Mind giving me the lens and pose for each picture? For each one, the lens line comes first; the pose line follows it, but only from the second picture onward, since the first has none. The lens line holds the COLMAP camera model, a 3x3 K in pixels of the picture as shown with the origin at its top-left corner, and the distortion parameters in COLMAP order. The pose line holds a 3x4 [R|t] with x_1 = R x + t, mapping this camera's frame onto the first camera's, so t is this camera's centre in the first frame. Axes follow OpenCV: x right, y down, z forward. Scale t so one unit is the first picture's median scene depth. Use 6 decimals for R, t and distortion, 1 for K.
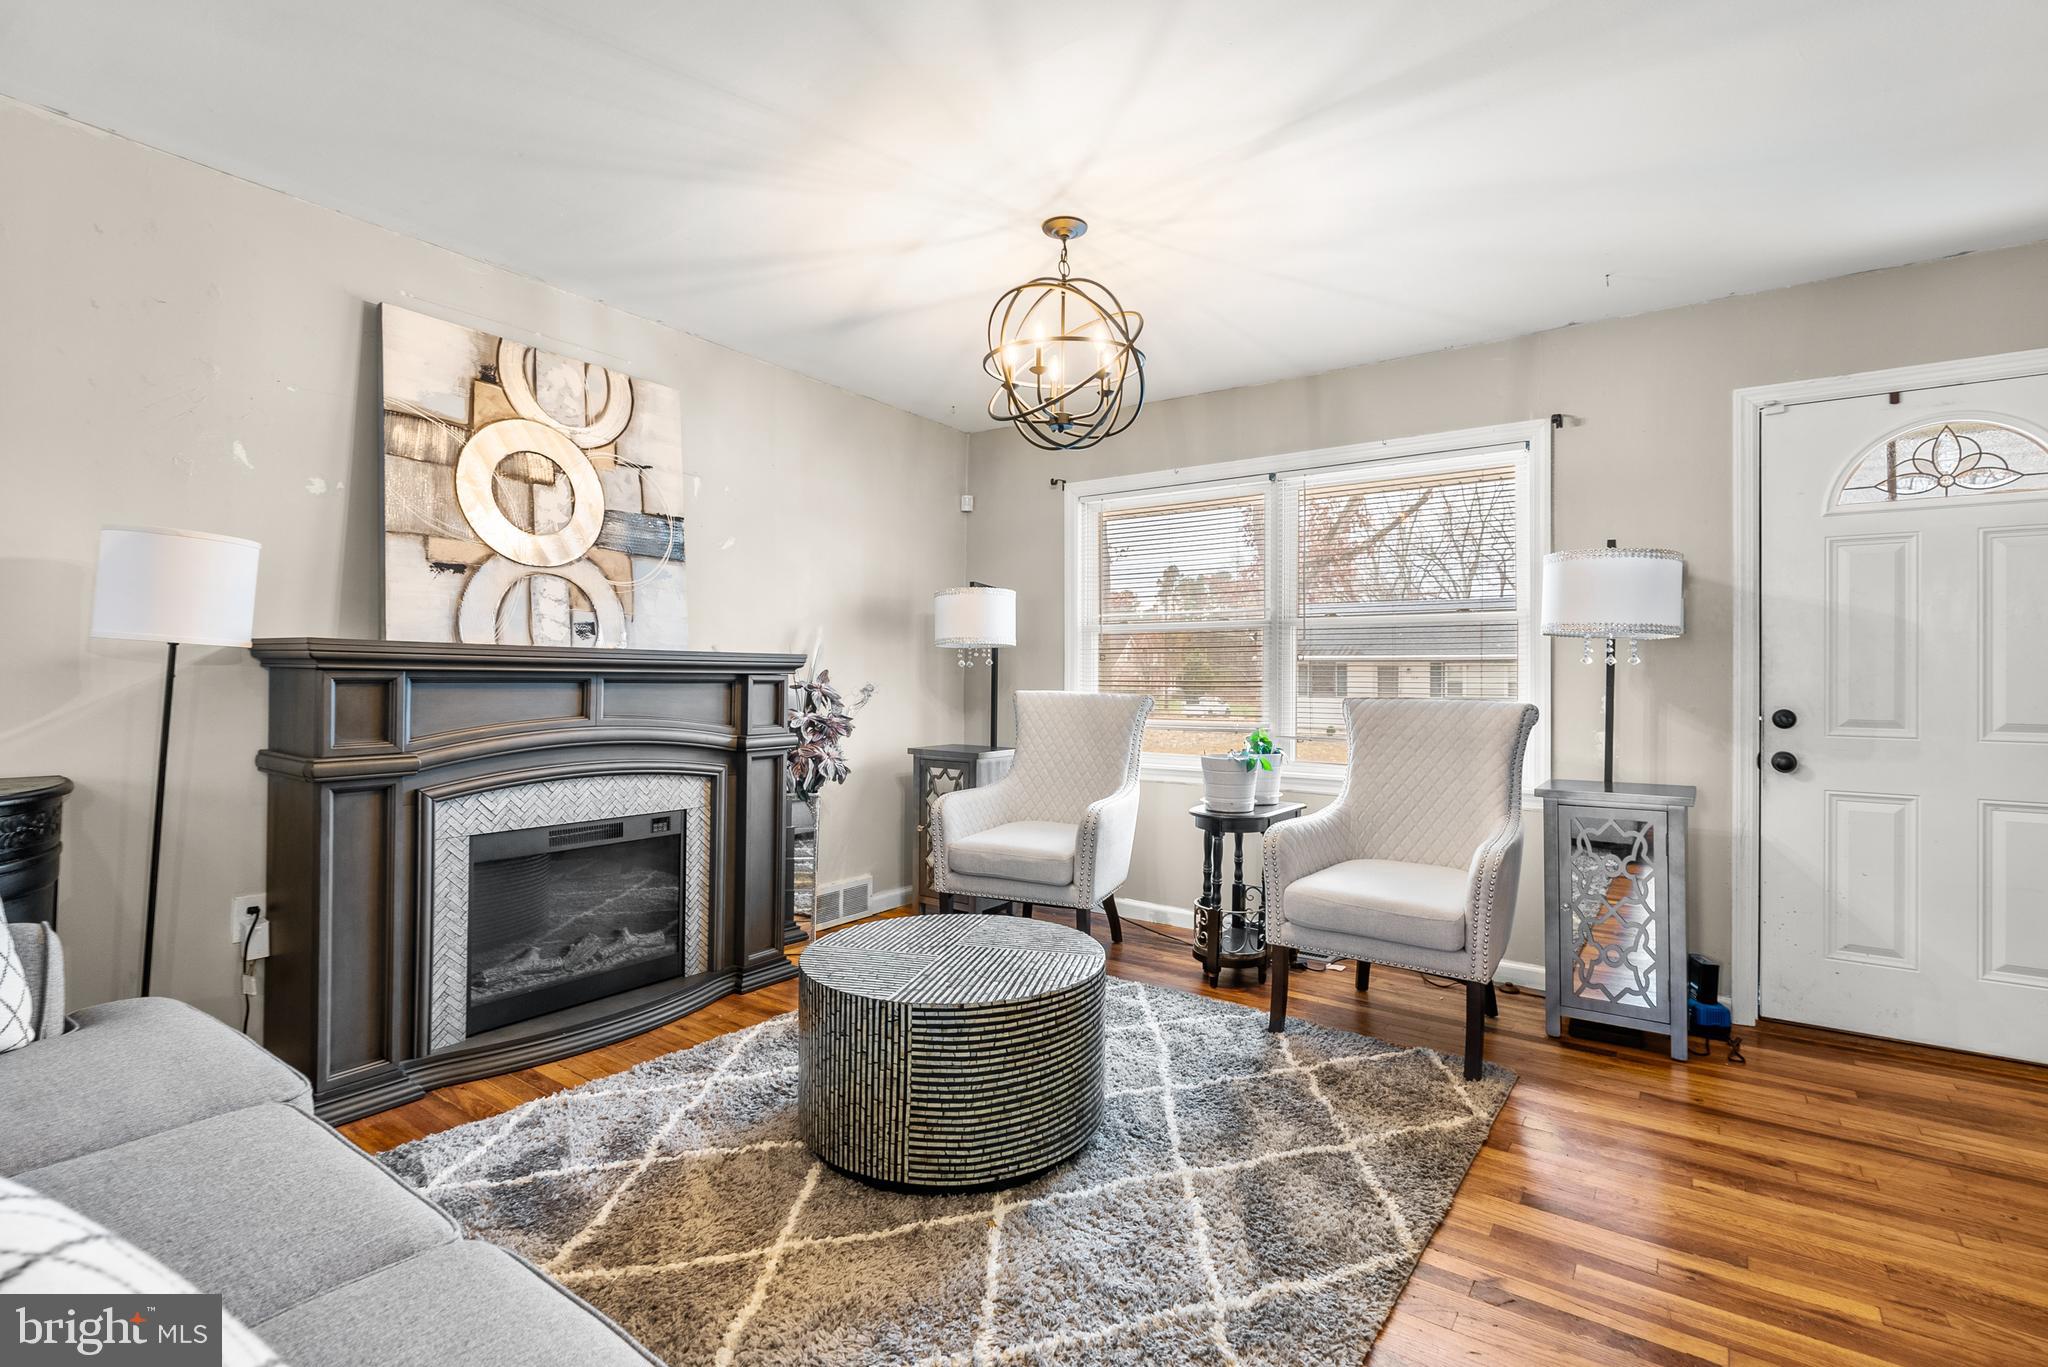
lens RADIAL K [[947.9, 0, 1035.5], [0, 947.9, 668.5], [0, 0, 1]] dist [-0.003859, 0.000176]
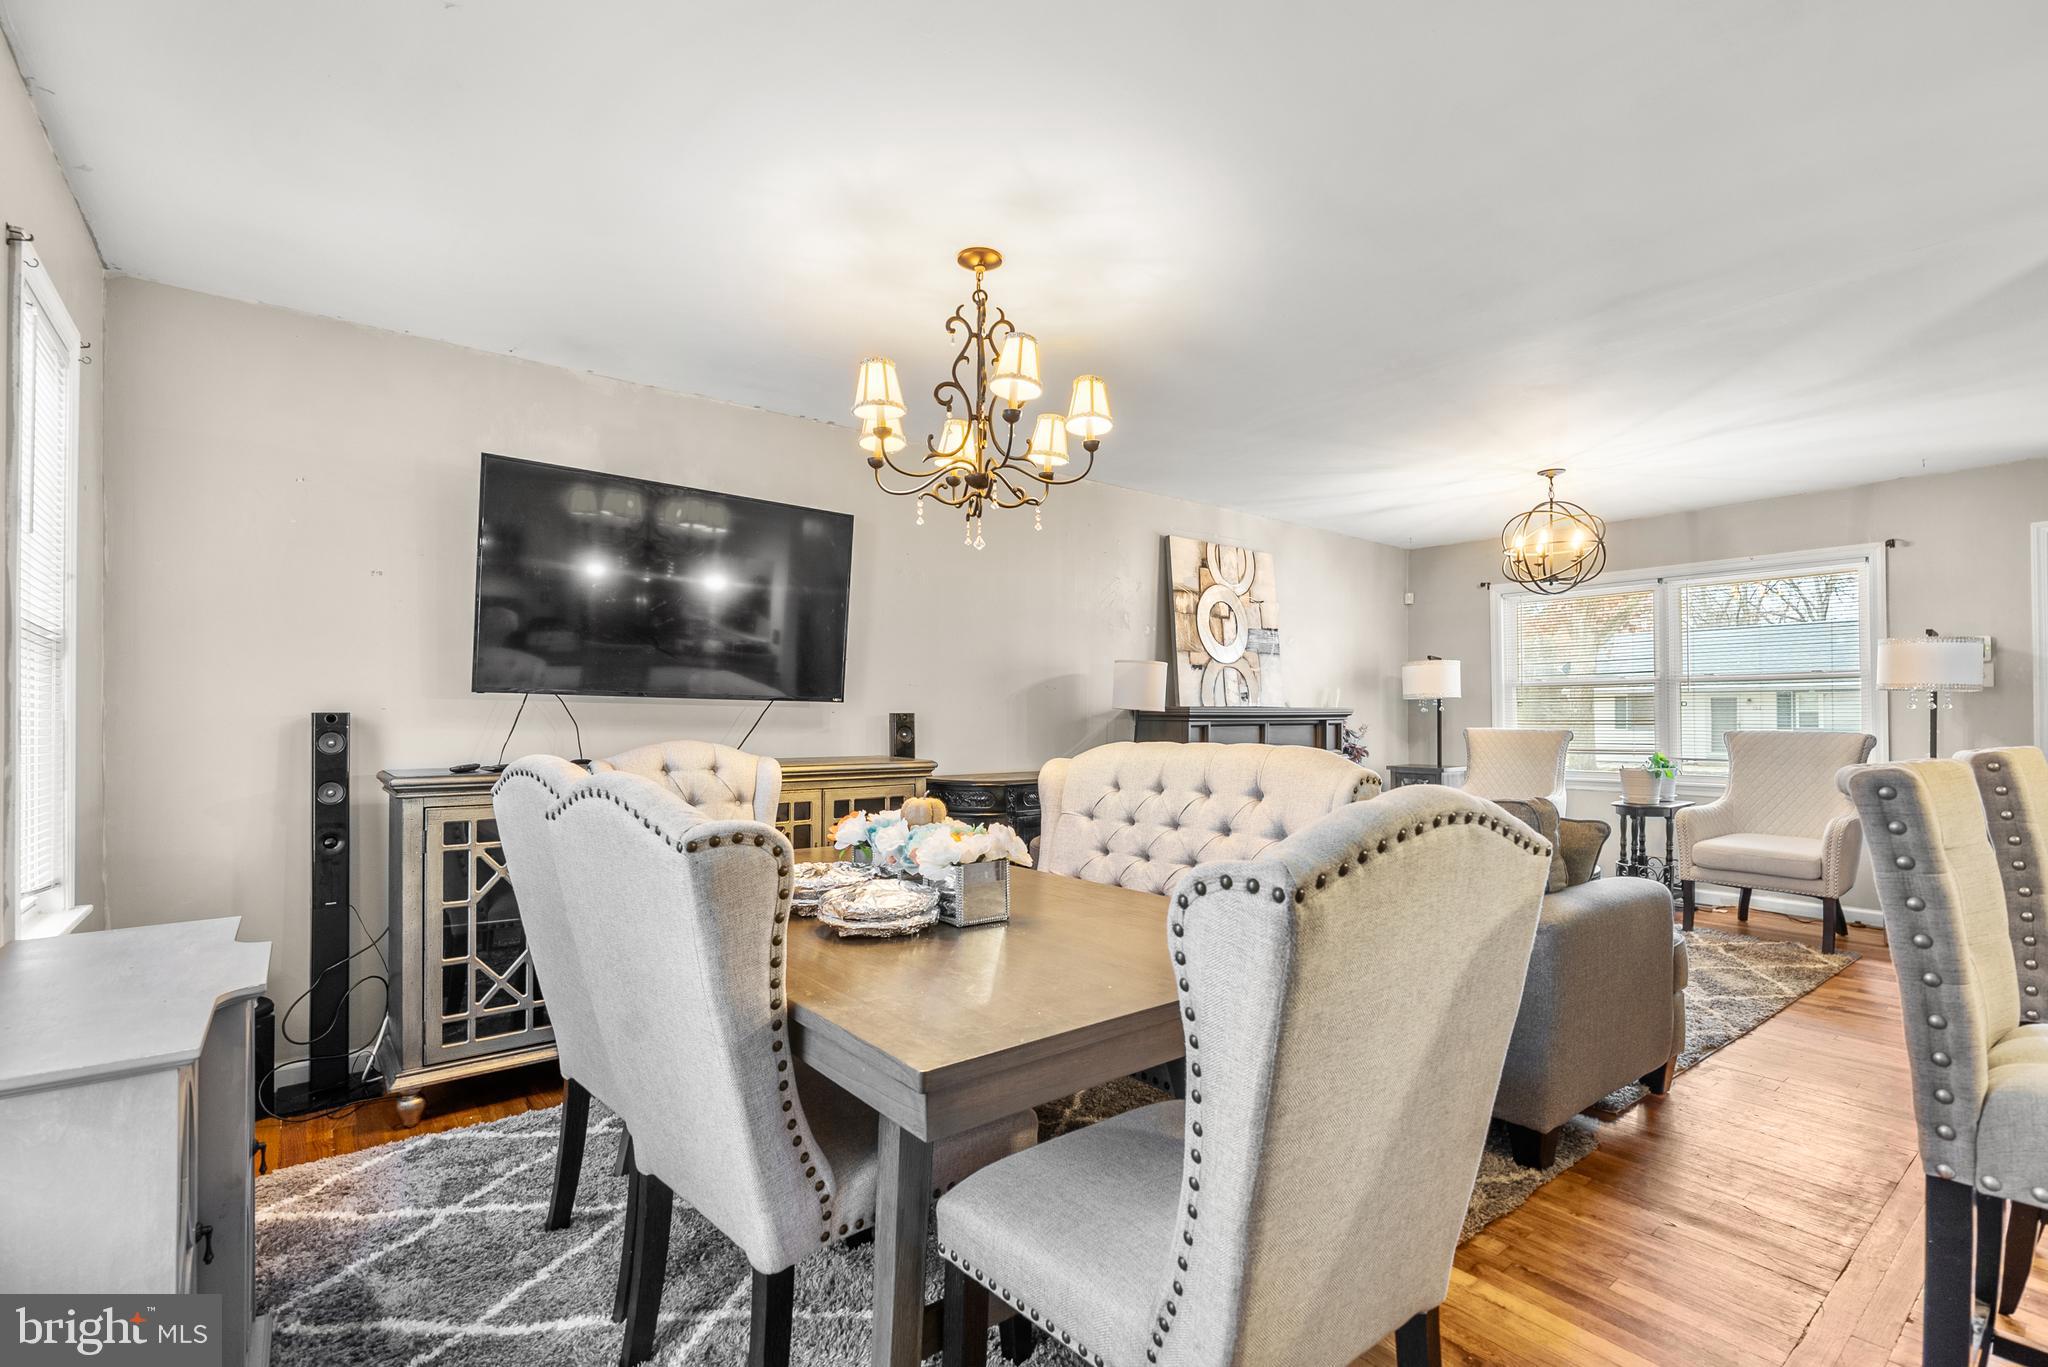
lens RADIAL K [[932.0, 0, 1042.3], [0, 932.0, 705.0], [0, 0, 1]] dist [0.000583, 0.000887]
pose [[0.963742, -0.013907, -0.266475, -0.400328], [0.013797, 0.999902, -0.002285, -0.027761], [0.266481, -0.001475, 0.963839, -0.889444]]
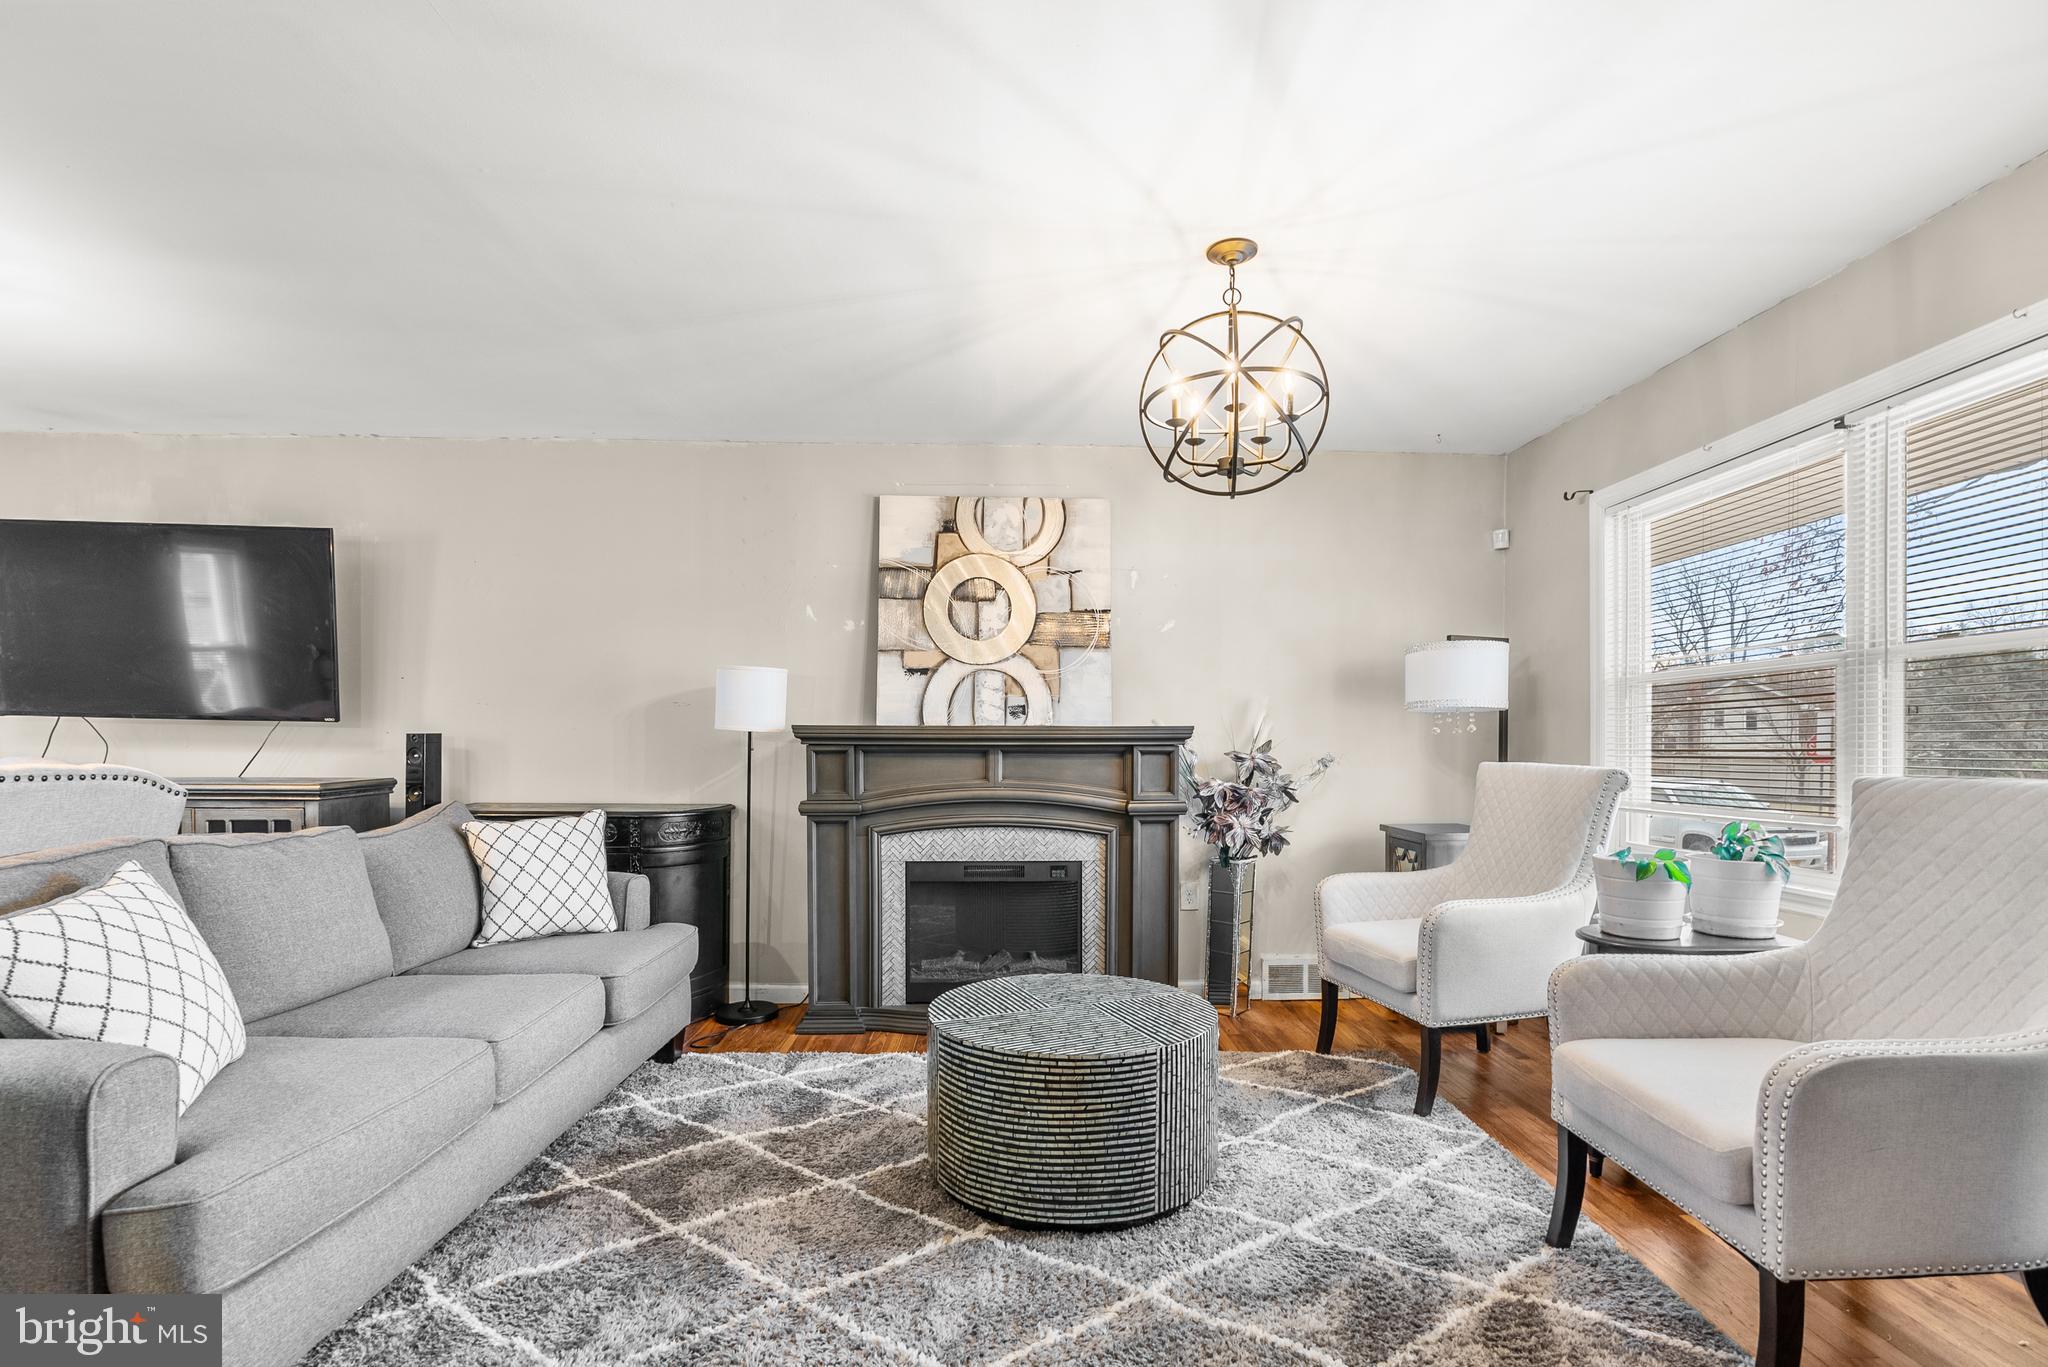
lens RADIAL K [[952.7, 0, 1024.2], [0, 952.7, 751.1], [0, 0, 1]] dist [-0.006312, 0.000515]
pose [[0.600308, -0.002525, -0.799765, 0.585247], [0.012436, 0.999904, 0.006178, 0.005051], [0.799672, -0.013654, 0.600282, 0.262766]]
